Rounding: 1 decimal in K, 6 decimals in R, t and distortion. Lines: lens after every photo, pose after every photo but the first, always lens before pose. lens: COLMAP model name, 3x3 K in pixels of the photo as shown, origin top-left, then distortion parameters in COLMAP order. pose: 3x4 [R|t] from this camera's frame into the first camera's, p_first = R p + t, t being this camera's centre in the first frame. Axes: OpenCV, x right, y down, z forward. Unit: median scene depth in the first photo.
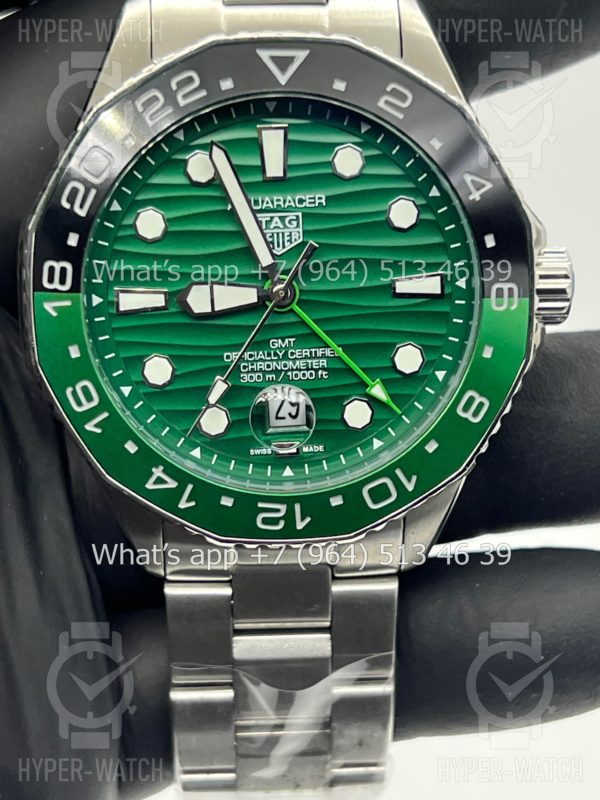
lens RADIAL K [[1880.1, 0, 300.0], [0, 1880.1, 400.0], [0, 0, 1]] dist [0.225098, 0.114849]
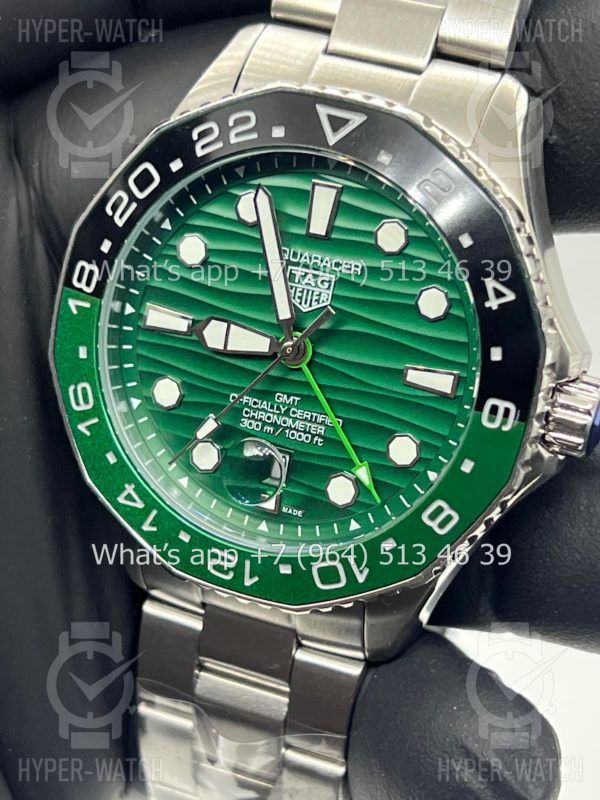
lens RADIAL K [[1880.1, 0, 300.0], [0, 1880.1, 400.0], [0, 0, 1]] dist [0.225098, 0.114849]
pose [[0.901246, 0.268466, -0.340120, 0.334409], [-0.264375, 0.962597, 0.059266, -0.090769], [0.343309, 0.036506, 0.938513, 0.080714]]
